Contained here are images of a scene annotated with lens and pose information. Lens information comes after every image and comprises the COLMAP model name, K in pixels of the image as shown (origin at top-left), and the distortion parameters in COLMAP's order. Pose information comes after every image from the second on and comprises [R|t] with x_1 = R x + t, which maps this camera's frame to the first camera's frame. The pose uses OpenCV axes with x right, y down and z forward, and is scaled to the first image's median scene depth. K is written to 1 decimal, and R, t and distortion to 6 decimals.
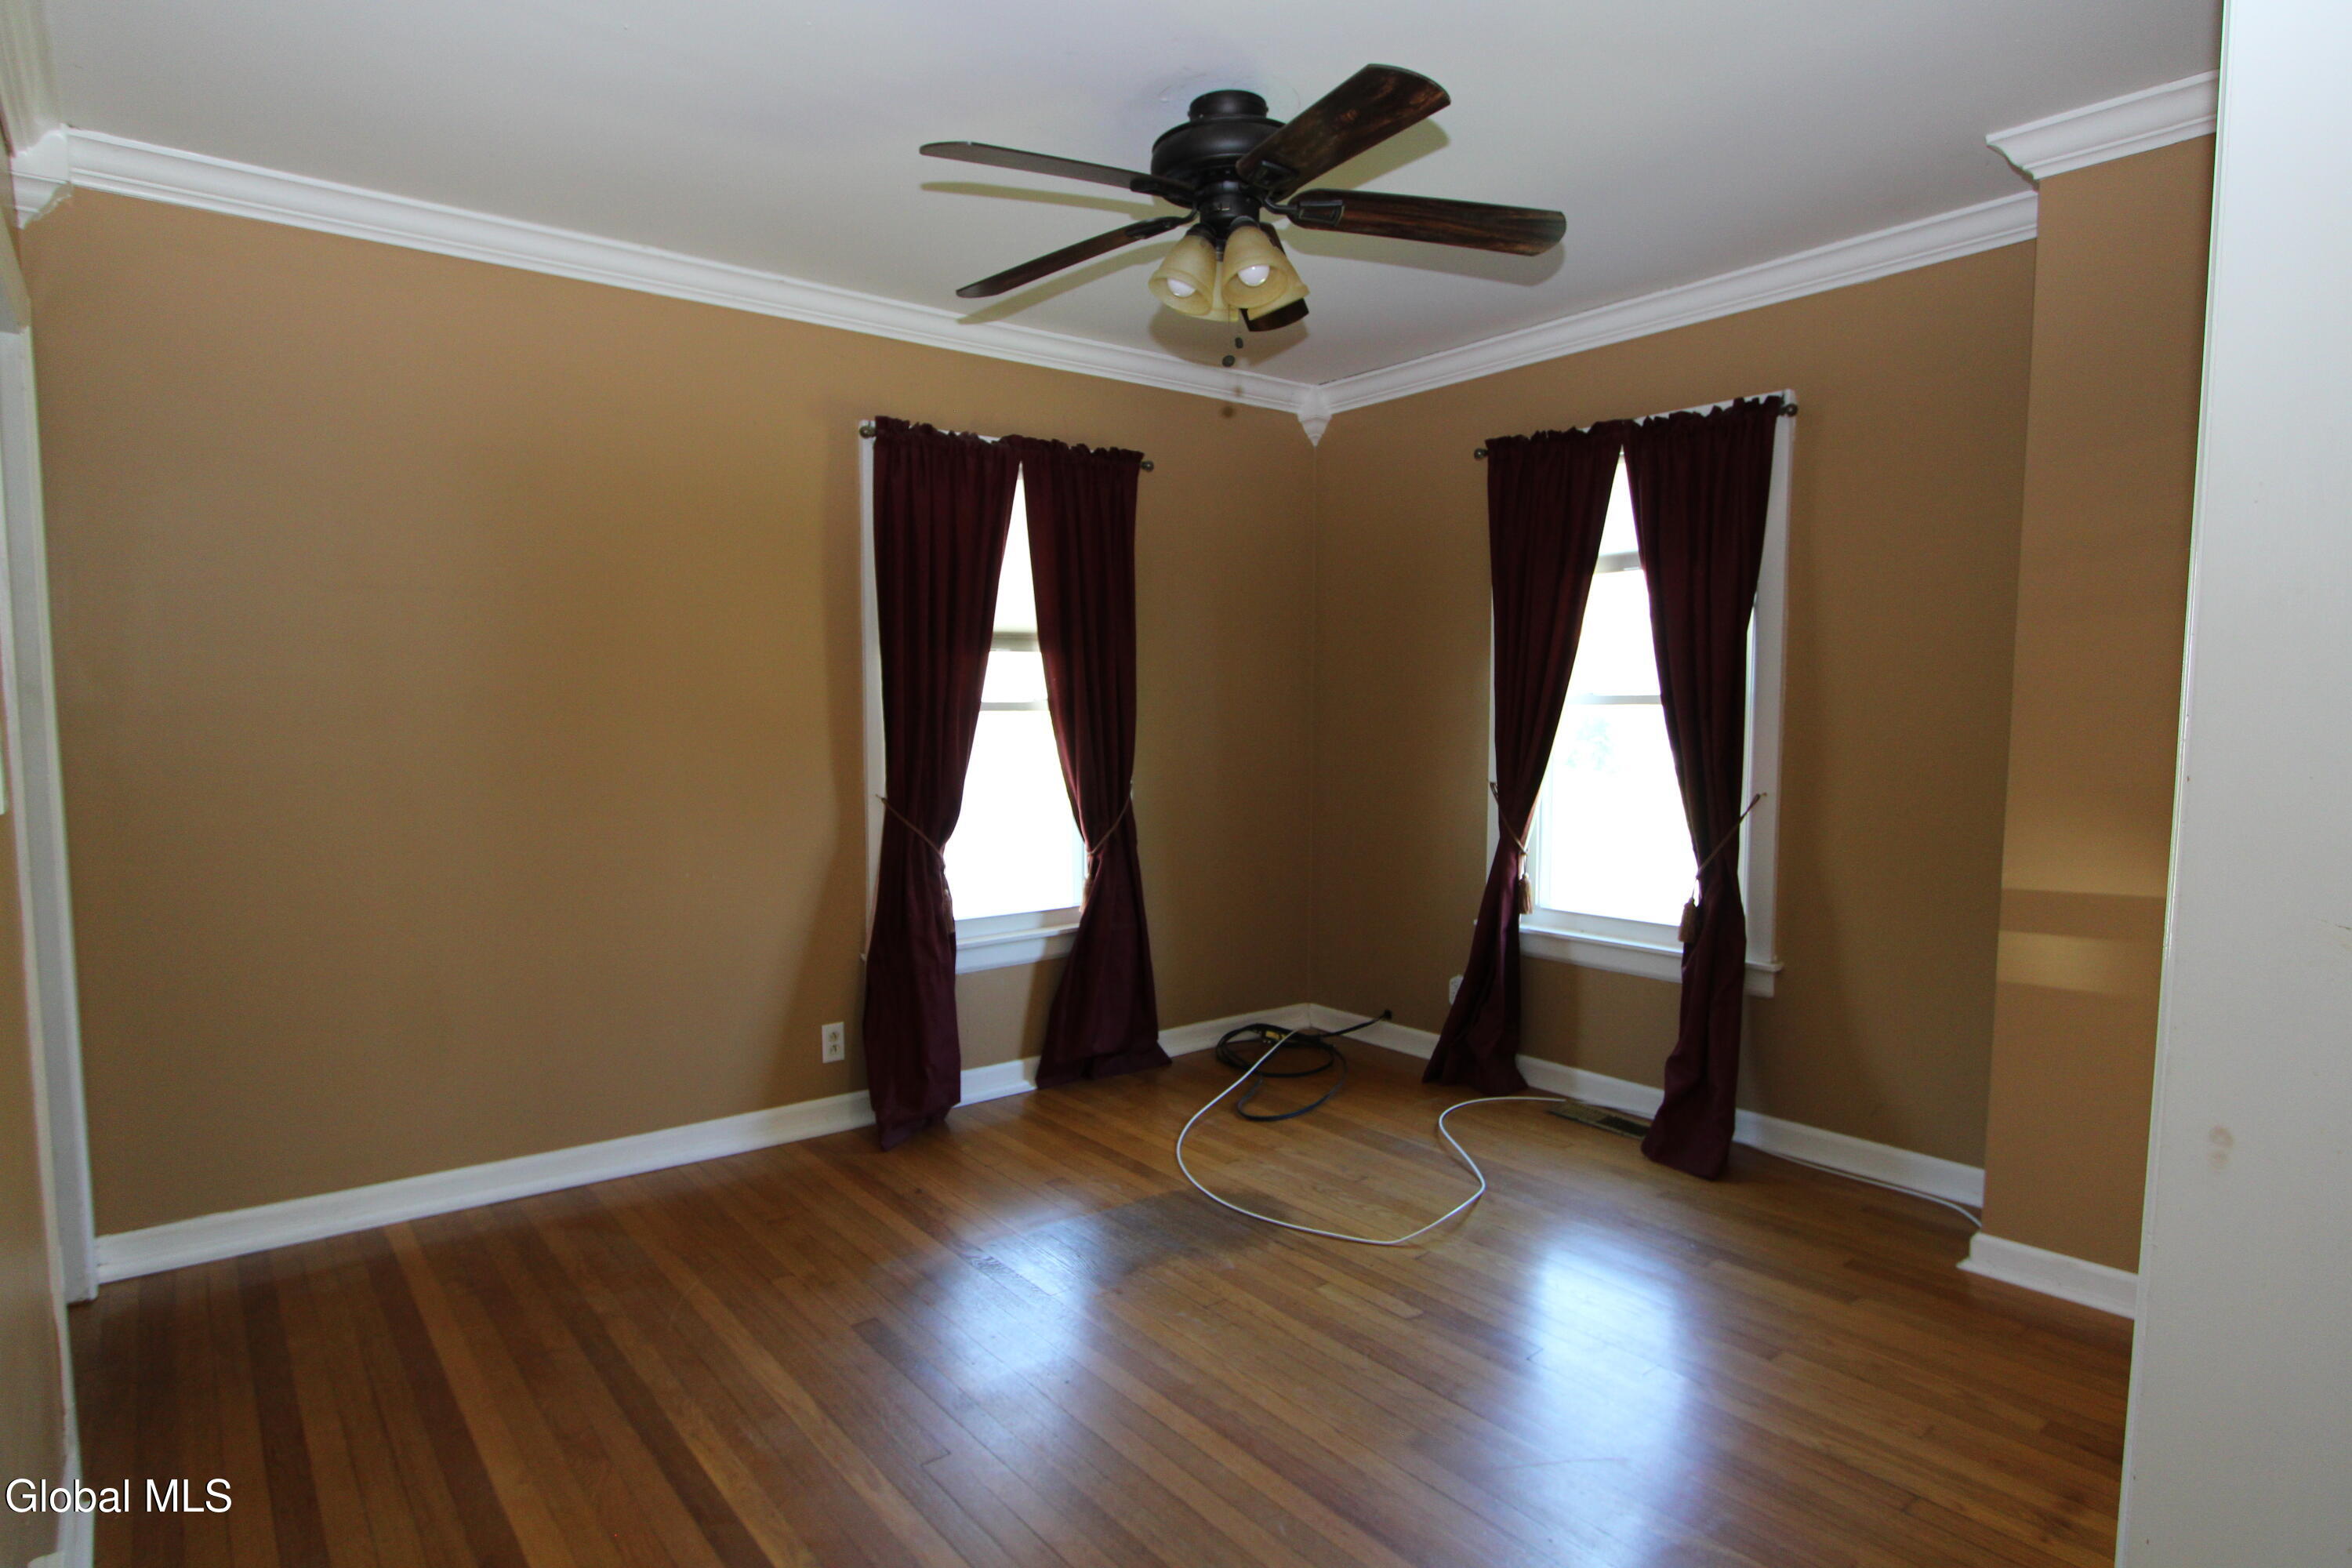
lens RADIAL K [[1273.6, 0, 1166.2], [0, 1273.6, 797.7], [0, 0, 1]] dist [-0.019072, 0.004417]
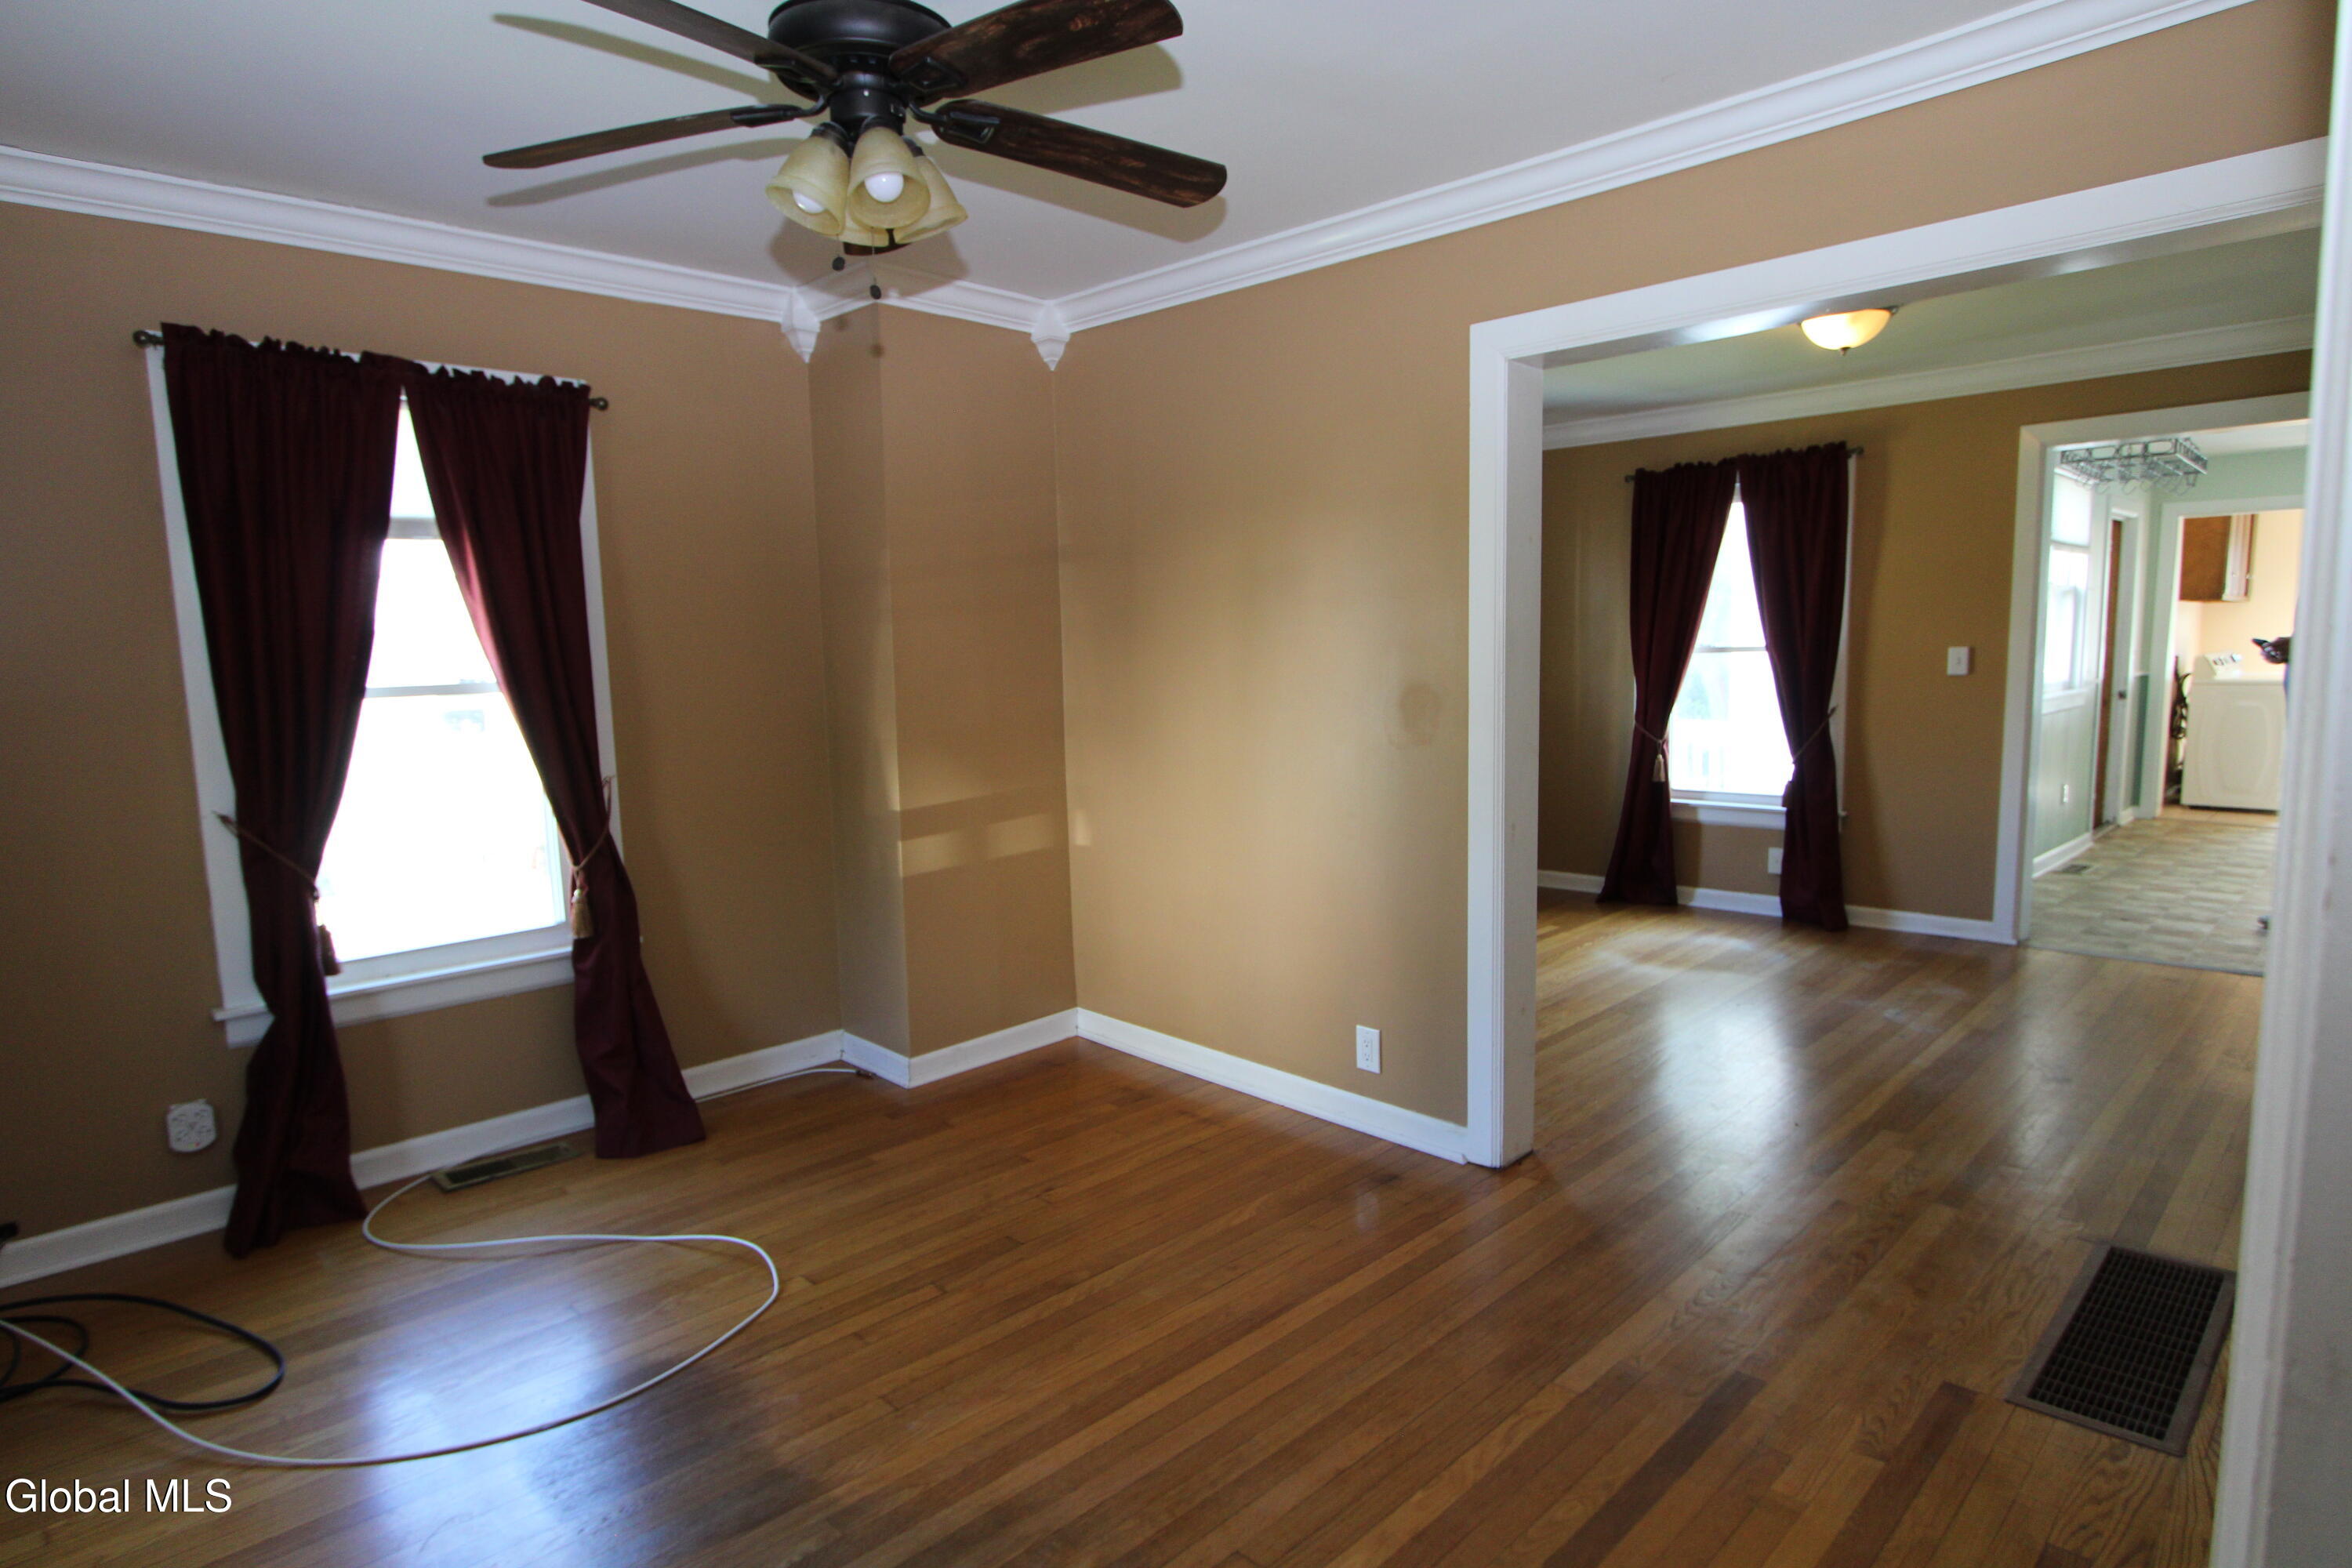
lens RADIAL K [[1273.6, 0, 1166.6], [0, 1273.6, 788.2], [0, 0, 1]] dist [-0.019072, 0.004417]
pose [[-0.095222, -0.104474, 0.989959, -0.544713], [0.100300, 0.988410, 0.113959, -0.059865], [-0.990390, 0.110144, -0.083639, 0.593168]]
